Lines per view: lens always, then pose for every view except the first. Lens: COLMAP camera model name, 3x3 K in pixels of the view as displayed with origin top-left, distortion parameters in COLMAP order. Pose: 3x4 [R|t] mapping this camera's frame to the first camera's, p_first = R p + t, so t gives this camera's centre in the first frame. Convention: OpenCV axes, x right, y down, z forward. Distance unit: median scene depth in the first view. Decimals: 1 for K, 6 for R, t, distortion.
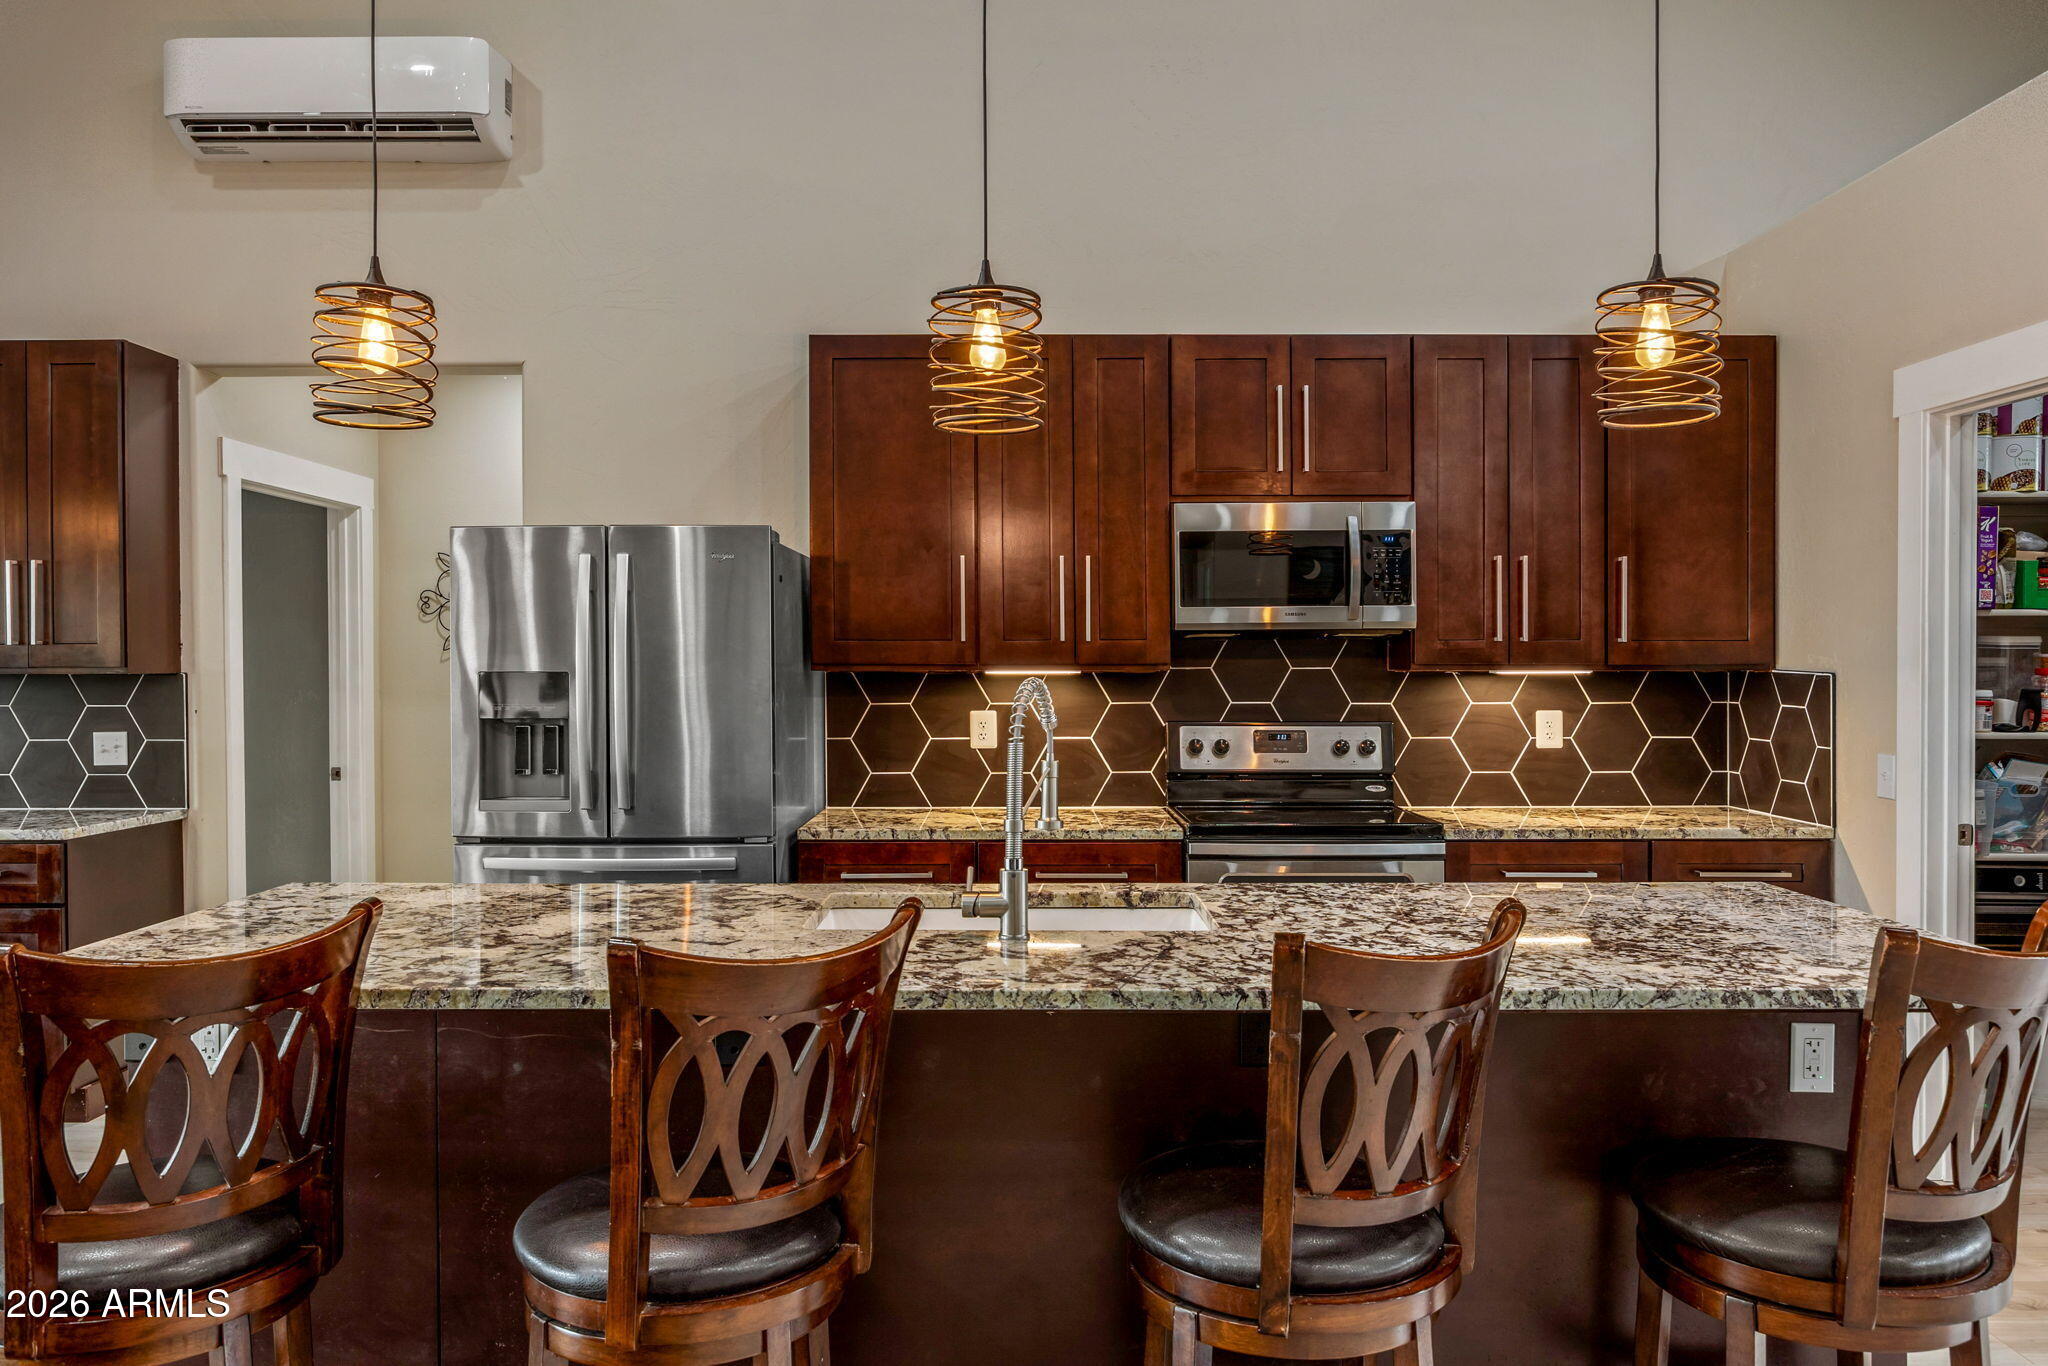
lens RADIAL K [[1417.7, 0, 1021.8], [0, 1417.7, 686.9], [0, 0, 1]] dist [-0.004812, -0.001203]
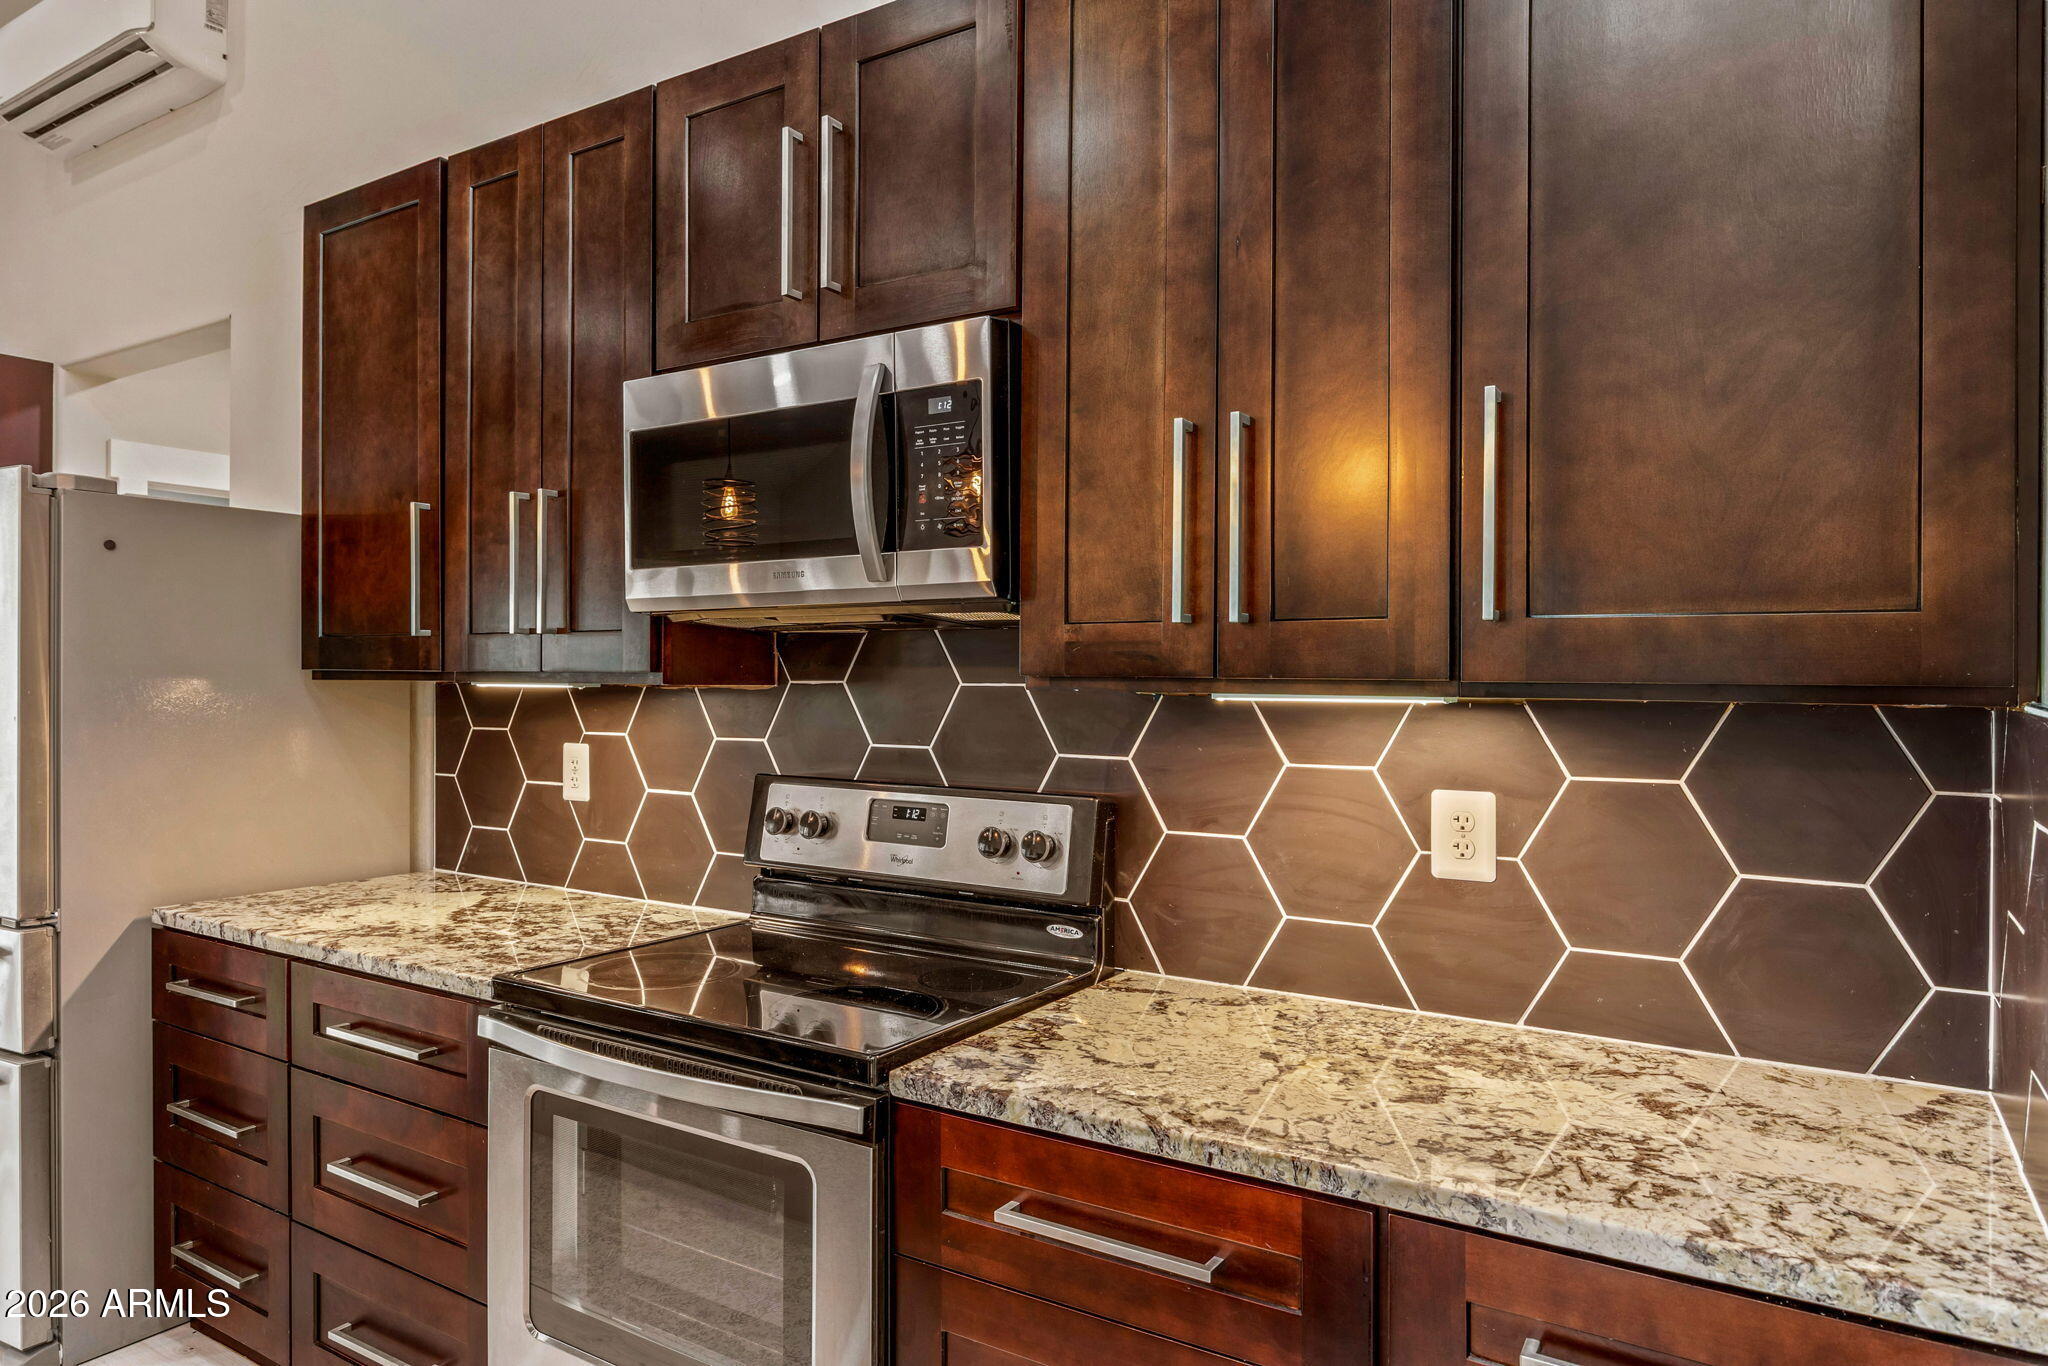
lens RADIAL K [[1267.0, 0, 1035.0], [0, 1267.0, 677.7], [0, 0, 1]] dist [0.000417, -0.000430]
pose [[0.850908, 0.007195, -0.525266, 0.493906], [-0.017351, 0.999746, -0.014415, -0.009715], [0.525029, 0.021380, 0.850816, 0.654469]]
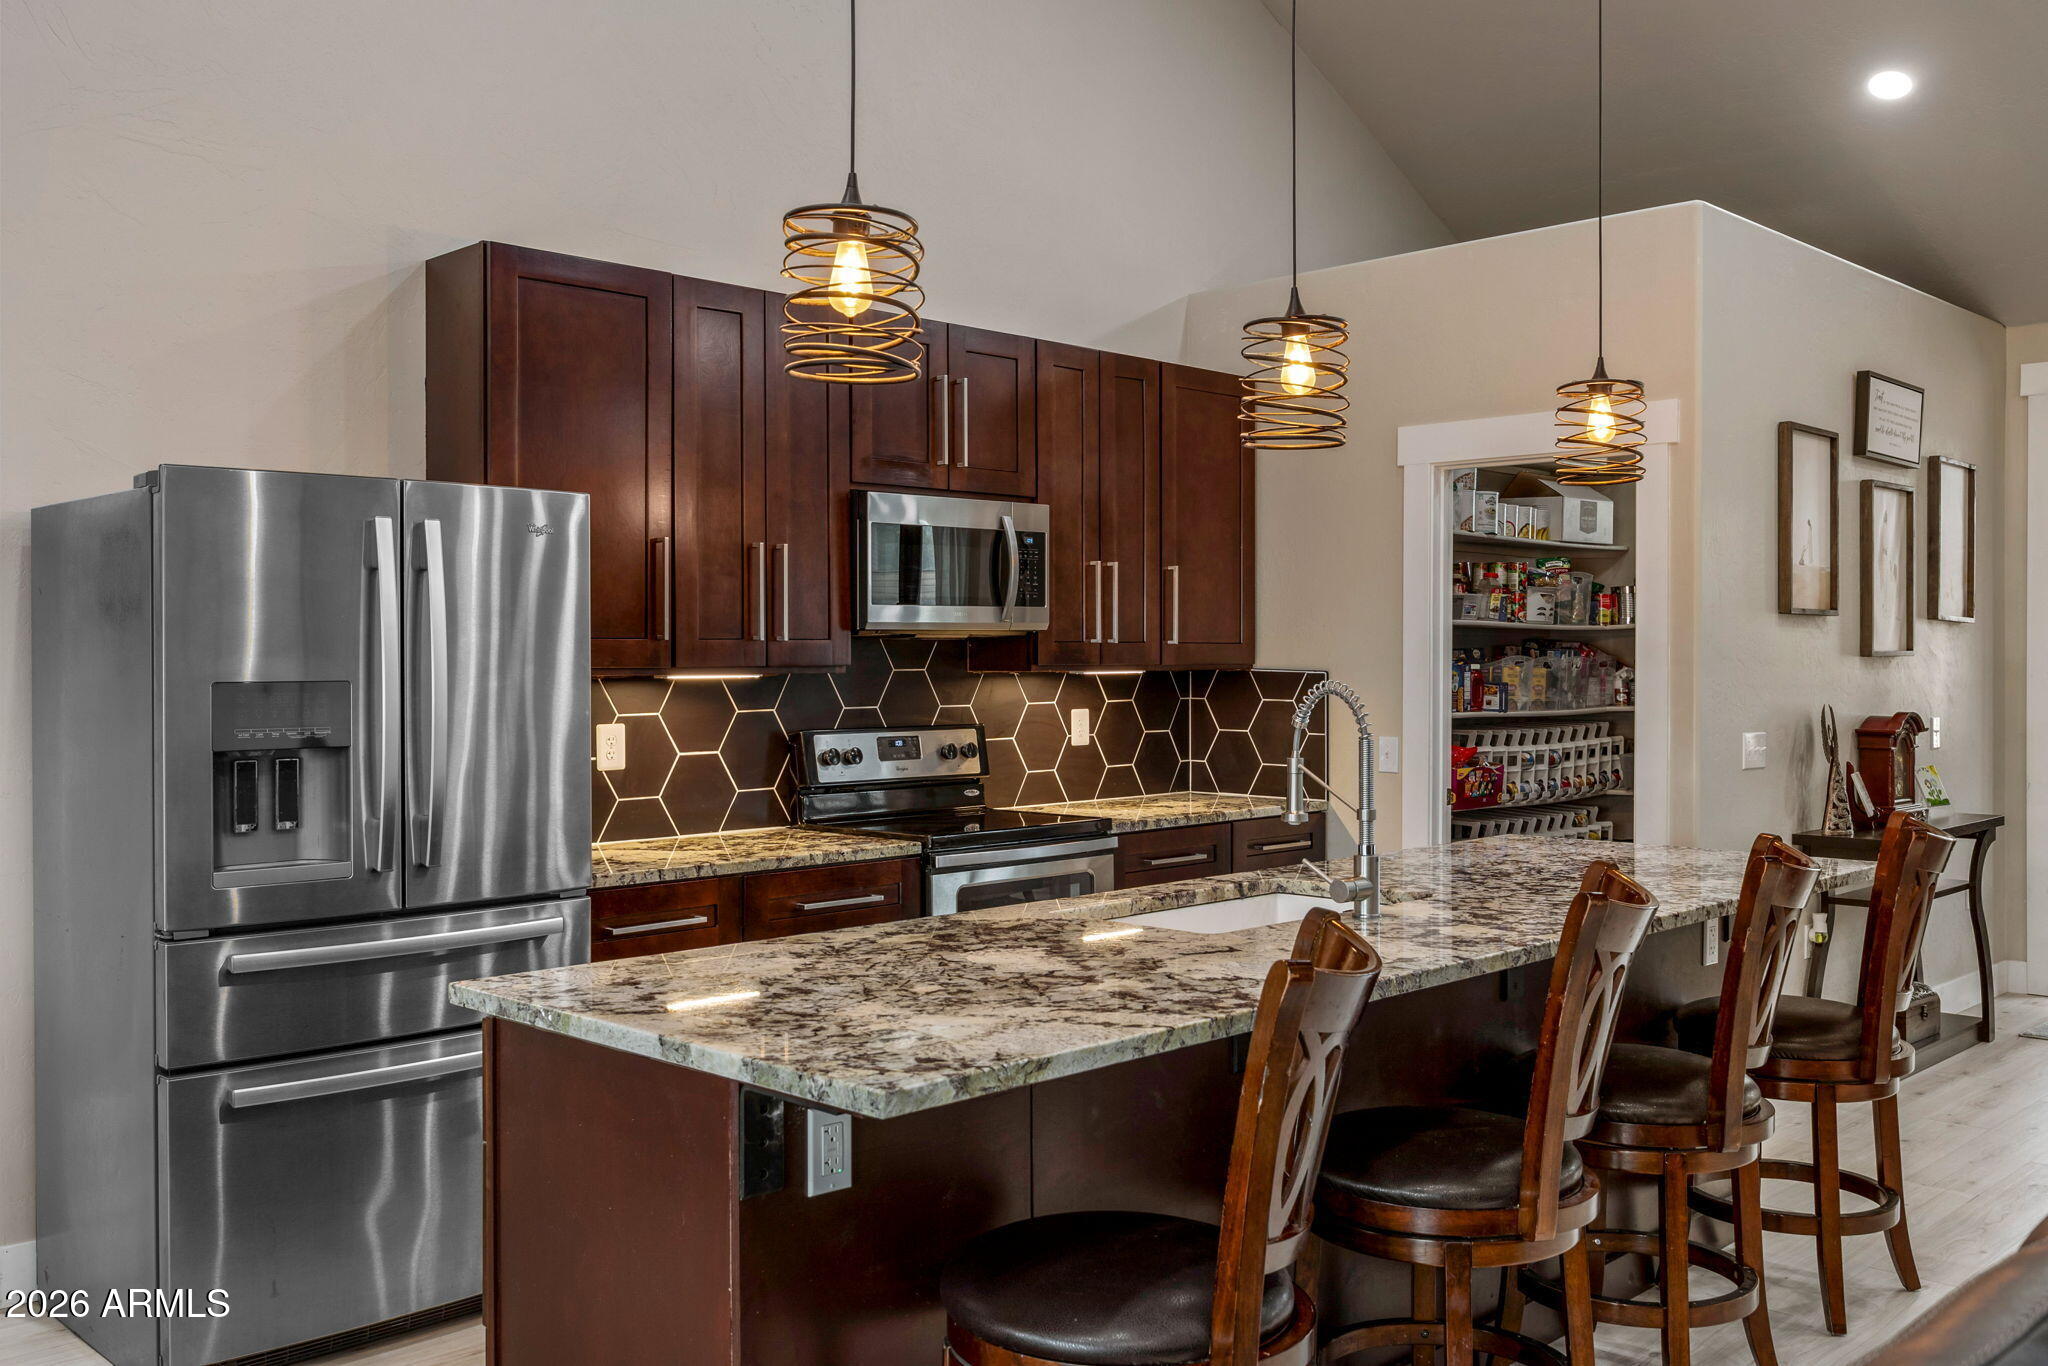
lens RADIAL K [[1829.7, 0, 1027.3], [0, 1829.7, 674.3], [0, 0, 1]] dist [0.009273, 0.004179]
pose [[0.697859, -0.007773, 0.716193, -0.658740], [0.012303, 0.999924, -0.001135, -0.008241], [-0.716129, 0.009604, 0.697902, 0.097030]]
